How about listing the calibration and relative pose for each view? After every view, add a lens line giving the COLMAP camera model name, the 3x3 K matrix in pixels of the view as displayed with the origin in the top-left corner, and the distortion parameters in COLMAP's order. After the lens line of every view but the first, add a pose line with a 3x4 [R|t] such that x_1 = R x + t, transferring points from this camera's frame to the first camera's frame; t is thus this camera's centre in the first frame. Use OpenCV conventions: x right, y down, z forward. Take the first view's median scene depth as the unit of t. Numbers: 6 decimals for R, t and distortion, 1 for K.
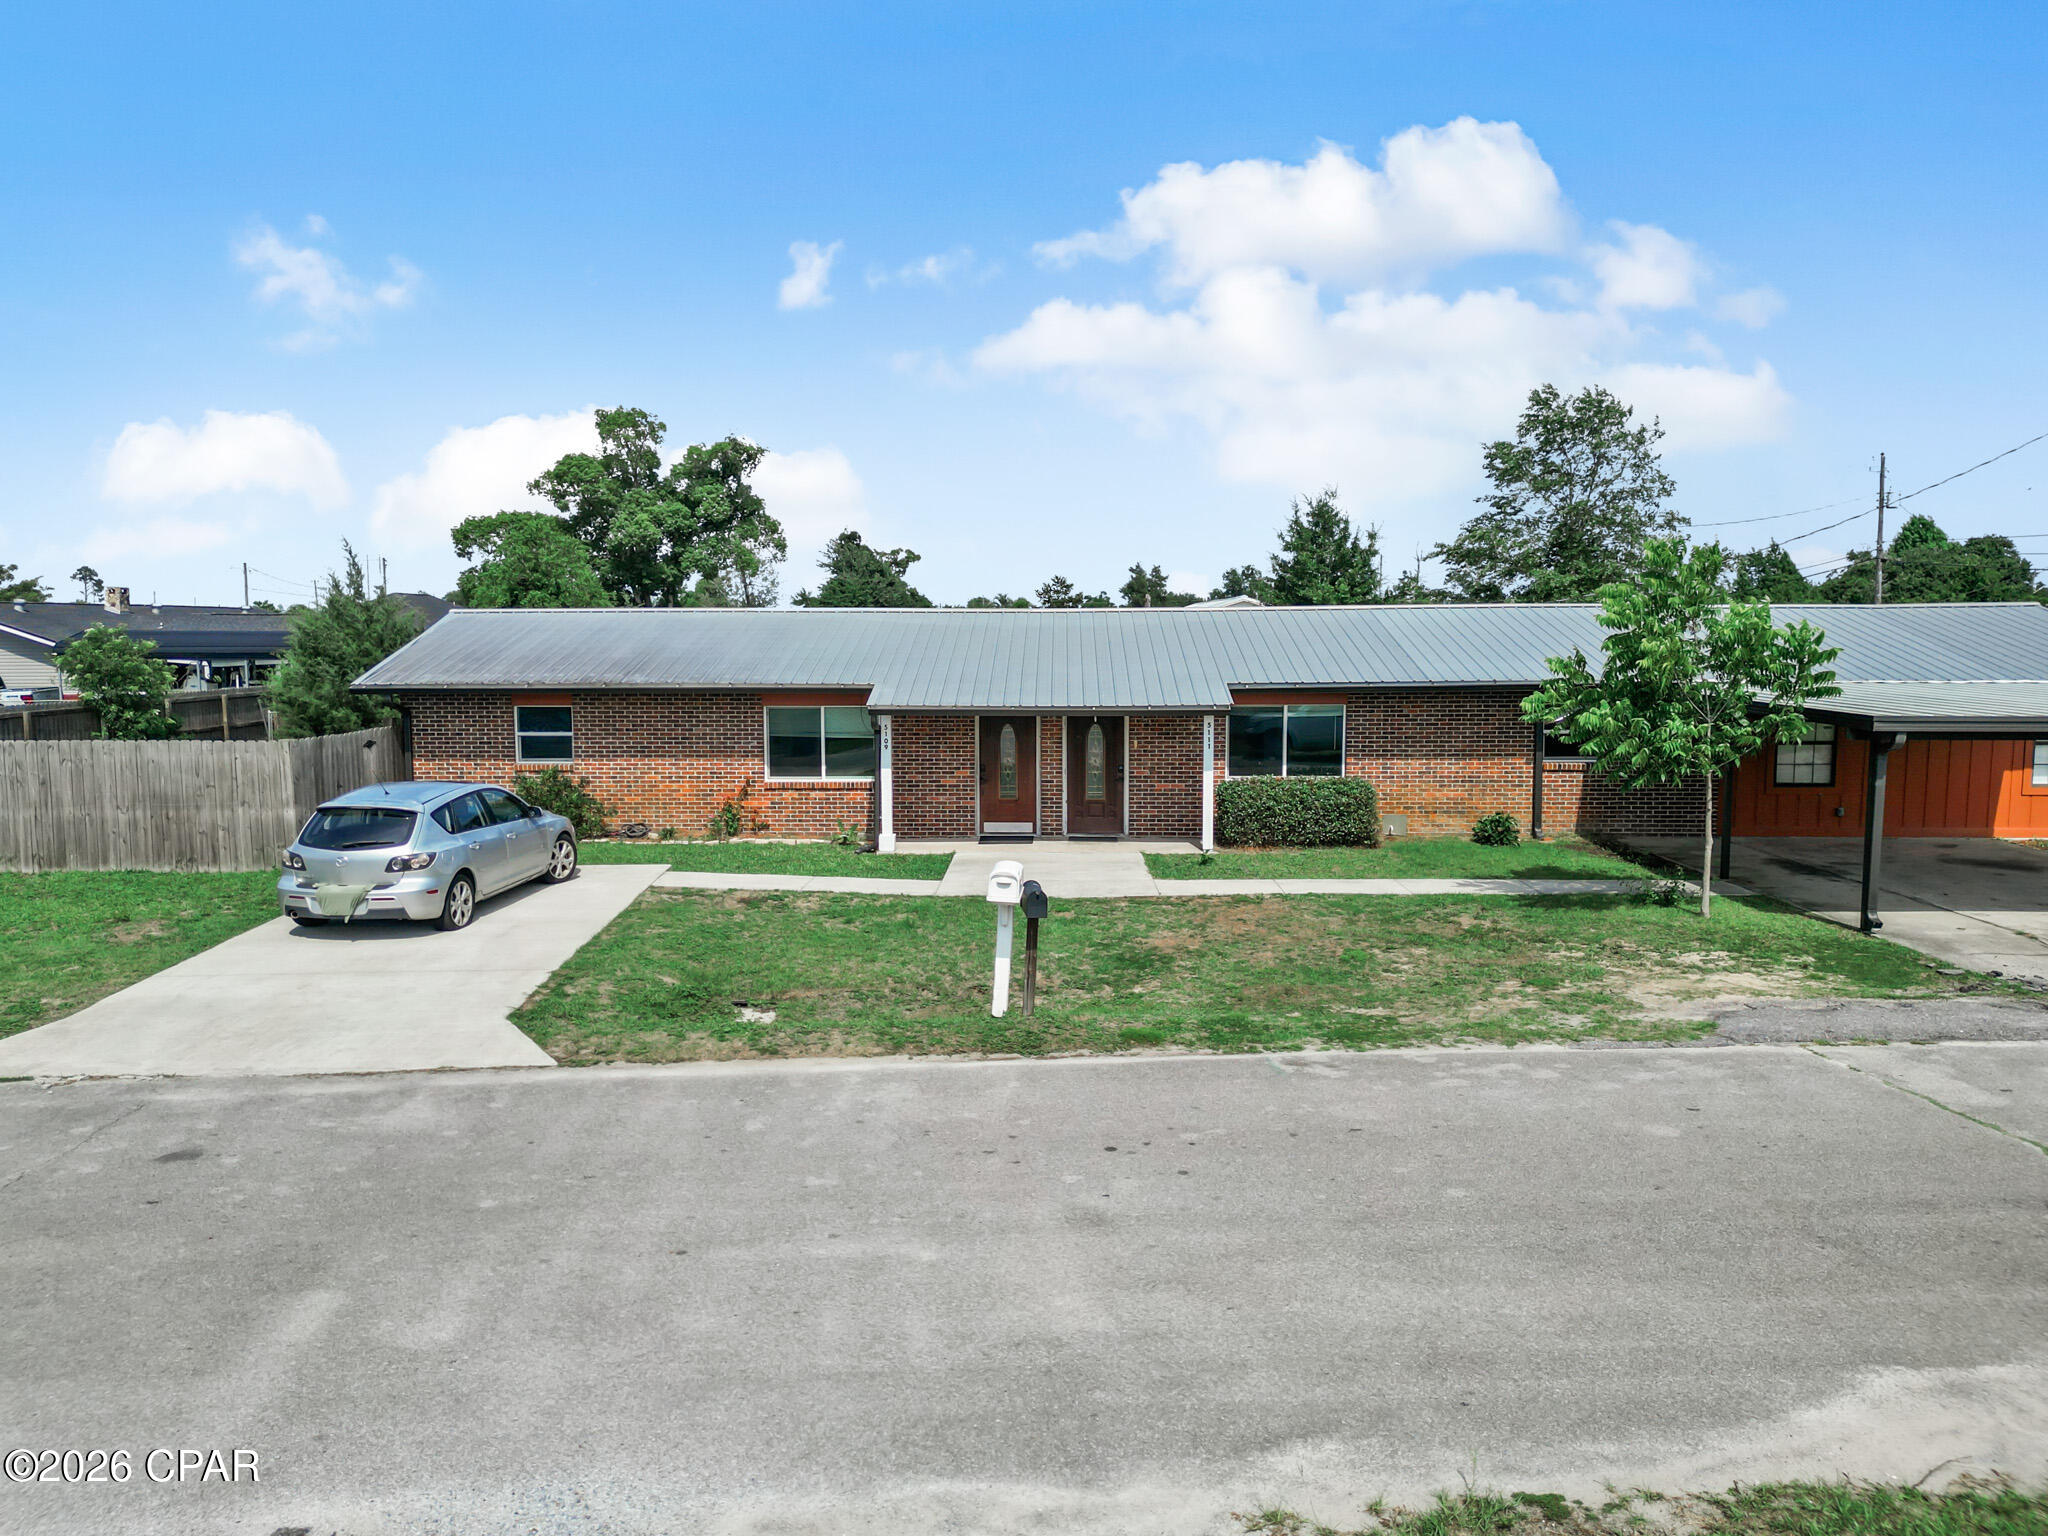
lens RADIAL K [[1454.2, 0, 1024.0], [0, 1454.2, 768.0], [0, 0, 1]] dist [0.090440, -0.097216]
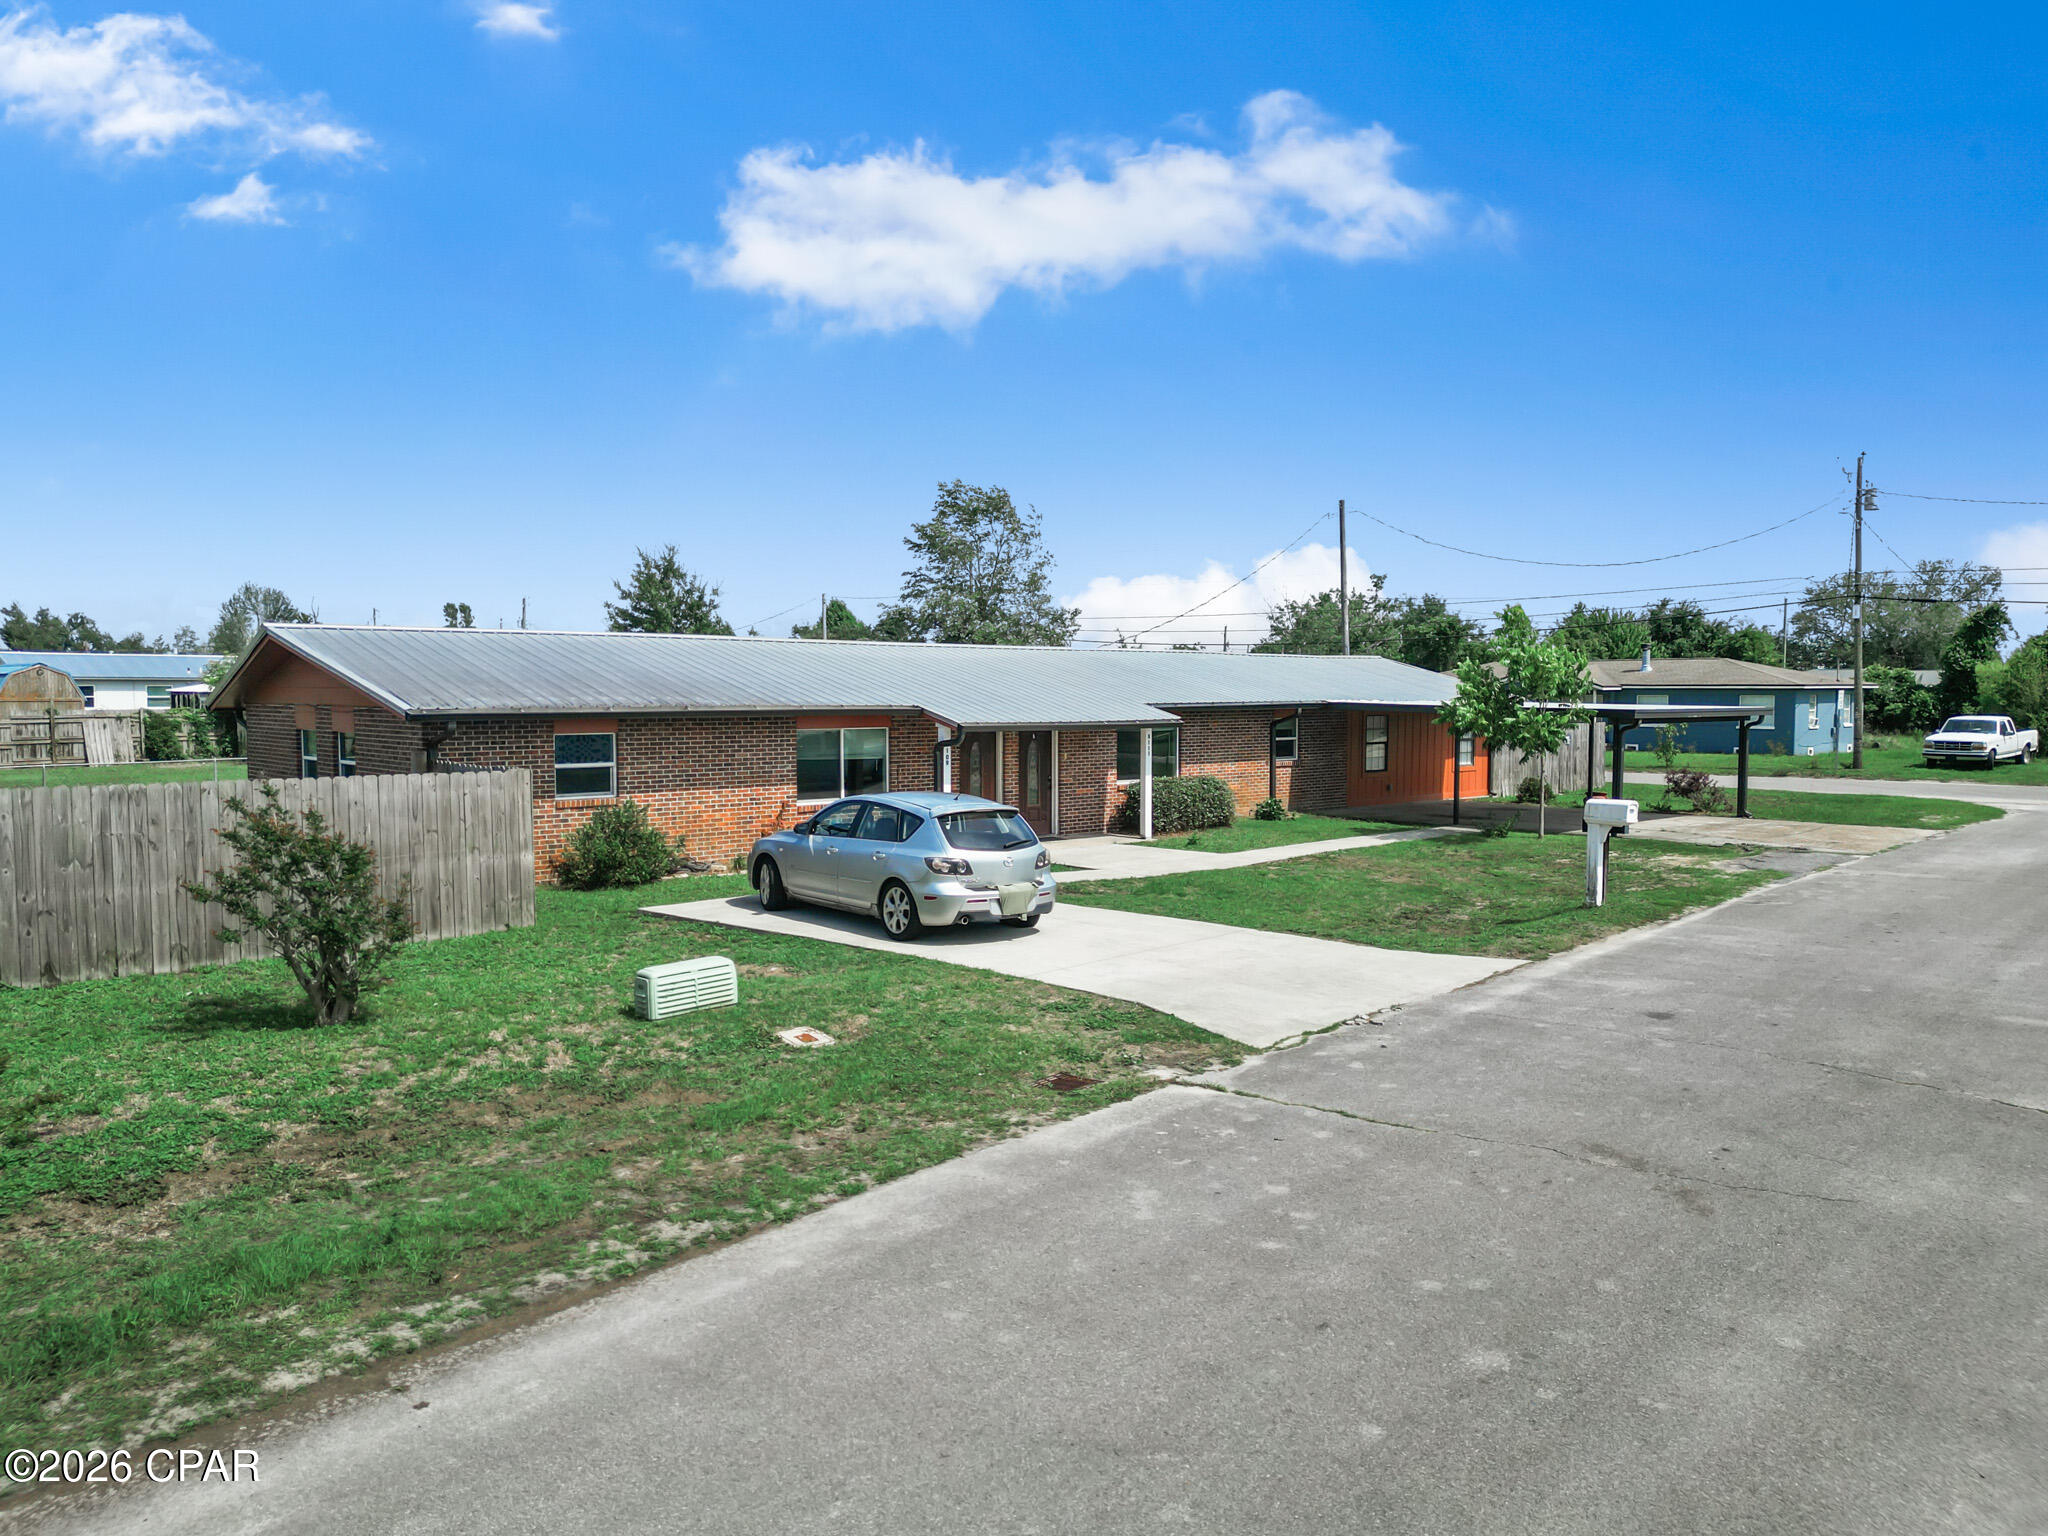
lens RADIAL K [[1444.1, 0, 1024.0], [0, 1444.1, 768.0], [0, 0, 1]] dist [0.082138, -0.082328]
pose [[0.715282, -0.034037, 0.698006, -0.751079], [0.064435, 0.997771, -0.017376, 0.010862], [-0.695859, 0.057405, 0.715881, 0.185153]]
